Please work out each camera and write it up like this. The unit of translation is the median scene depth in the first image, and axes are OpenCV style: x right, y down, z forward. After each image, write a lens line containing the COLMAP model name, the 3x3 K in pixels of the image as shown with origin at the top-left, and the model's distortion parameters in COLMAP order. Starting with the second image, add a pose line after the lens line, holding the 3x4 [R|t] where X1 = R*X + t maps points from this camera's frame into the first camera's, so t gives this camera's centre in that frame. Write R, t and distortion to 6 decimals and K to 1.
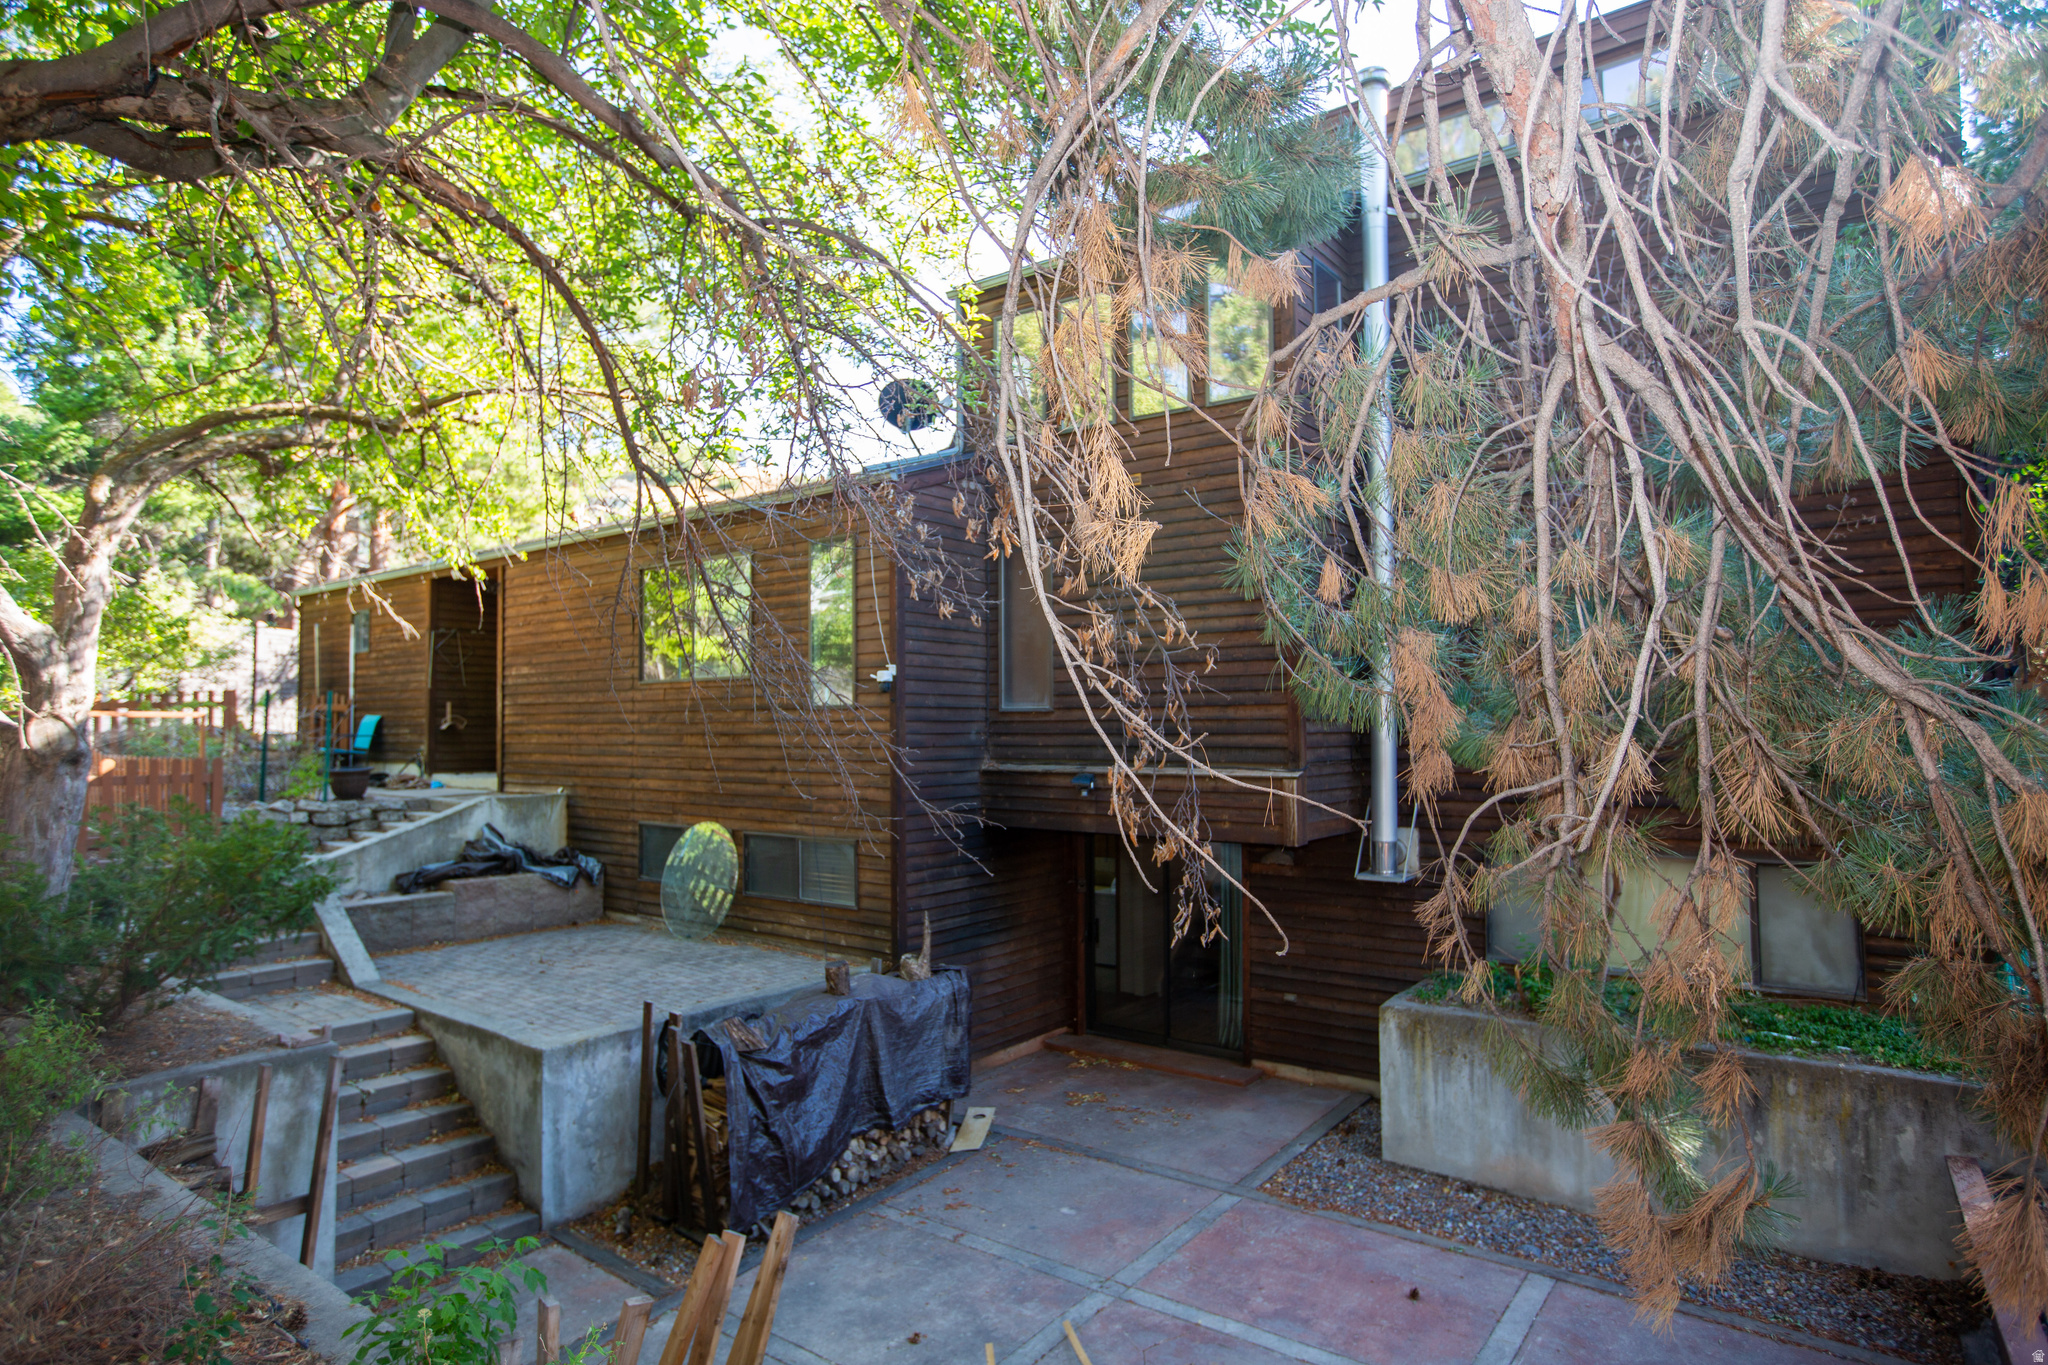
lens RADIAL K [[1148.8, 0, 1018.4], [0, 1148.8, 677.8], [0, 0, 1]] dist [-0.054466, 0.045840]
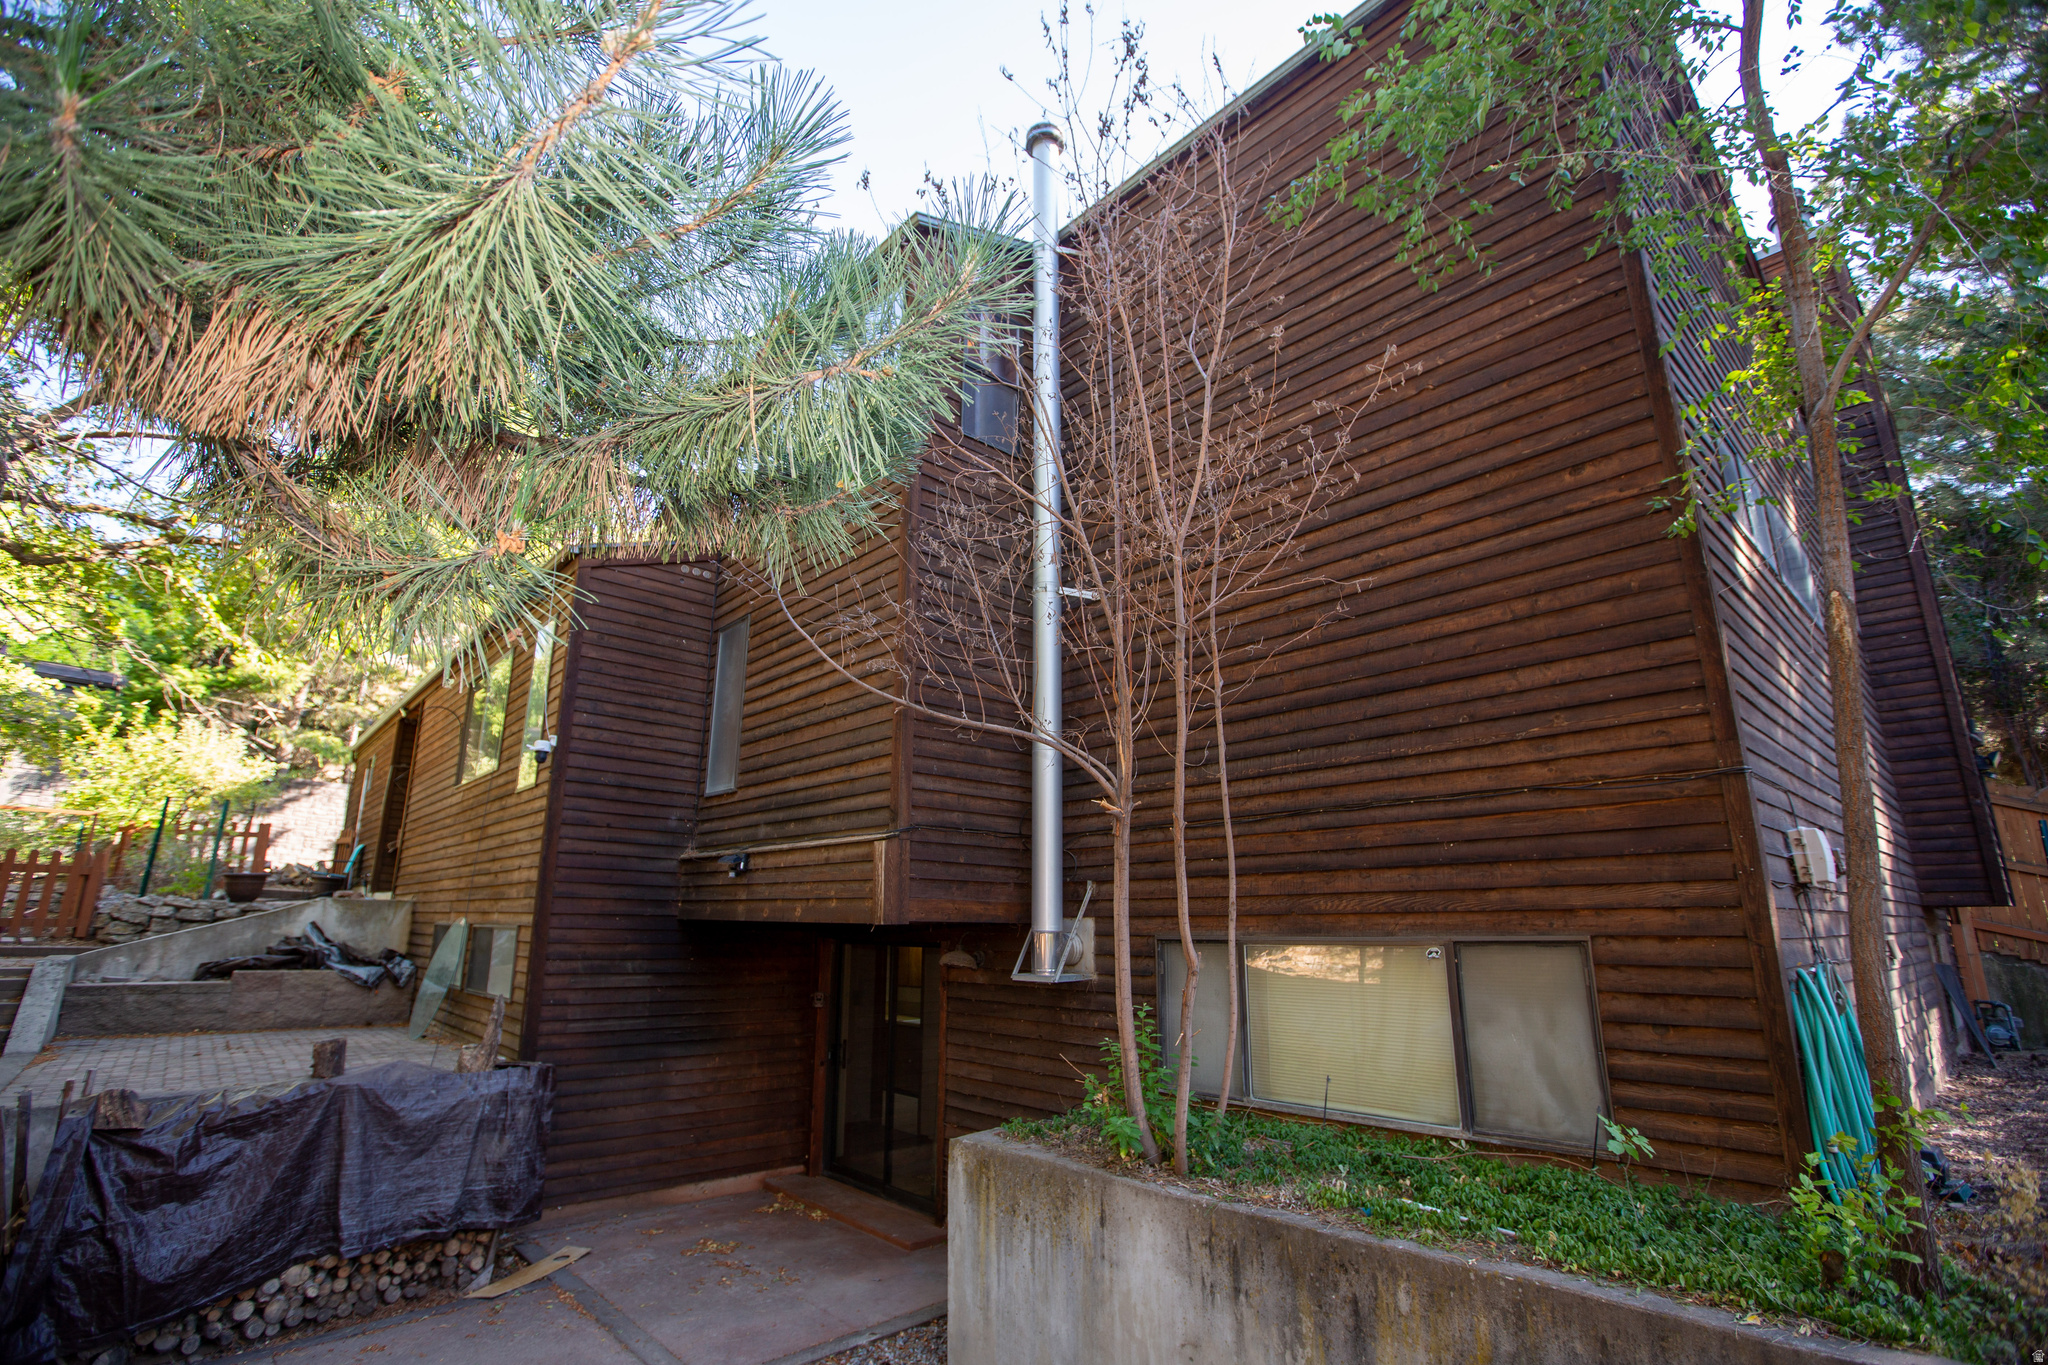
lens RADIAL K [[945.2, 0, 1004.6], [0, 945.2, 675.0], [0, 0, 1]] dist [-0.052843, 0.018434]
pose [[0.982167, -0.036769, -0.184381, 0.377452], [-0.004018, 0.976361, -0.216108, 0.098287], [0.187969, 0.212995, 0.958802, 0.283340]]
